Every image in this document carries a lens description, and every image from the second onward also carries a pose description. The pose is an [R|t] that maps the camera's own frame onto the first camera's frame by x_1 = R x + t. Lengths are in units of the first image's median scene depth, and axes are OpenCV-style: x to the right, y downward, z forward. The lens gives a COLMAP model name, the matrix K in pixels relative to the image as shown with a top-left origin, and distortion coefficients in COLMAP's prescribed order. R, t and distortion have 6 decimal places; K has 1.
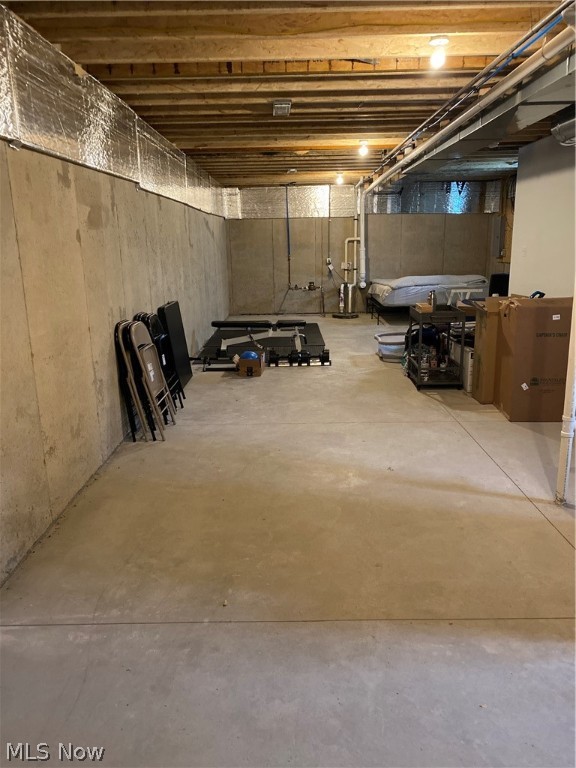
lens RADIAL K [[584.3, 0, 285.6], [0, 584.3, 386.9], [0, 0, 1]] dist [0.004055, -0.004181]
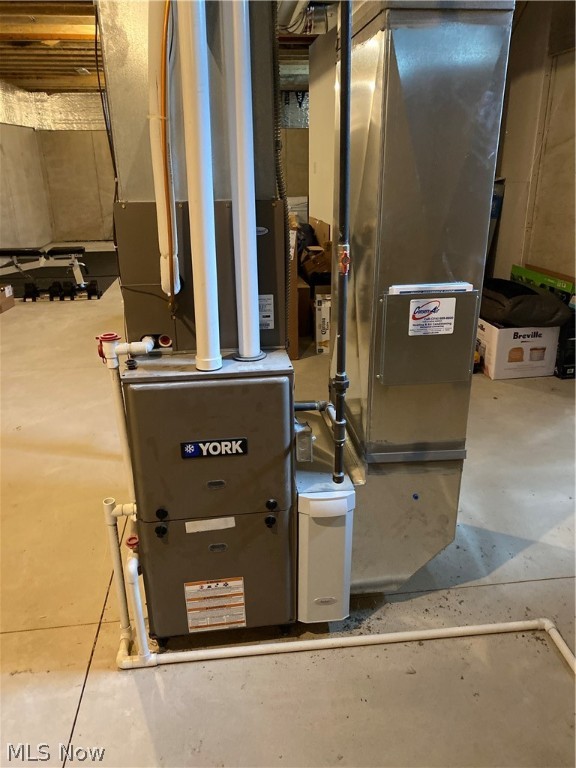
lens RADIAL K [[584.3, 0, 291.3], [0, 584.3, 380.9], [0, 0, 1]] dist [0.004055, -0.004181]
pose [[0.989642, -0.039608, 0.137985, 0.214110], [0.023904, 0.993232, 0.113659, -0.006293], [-0.141553, -0.109183, 0.983891, 0.067318]]
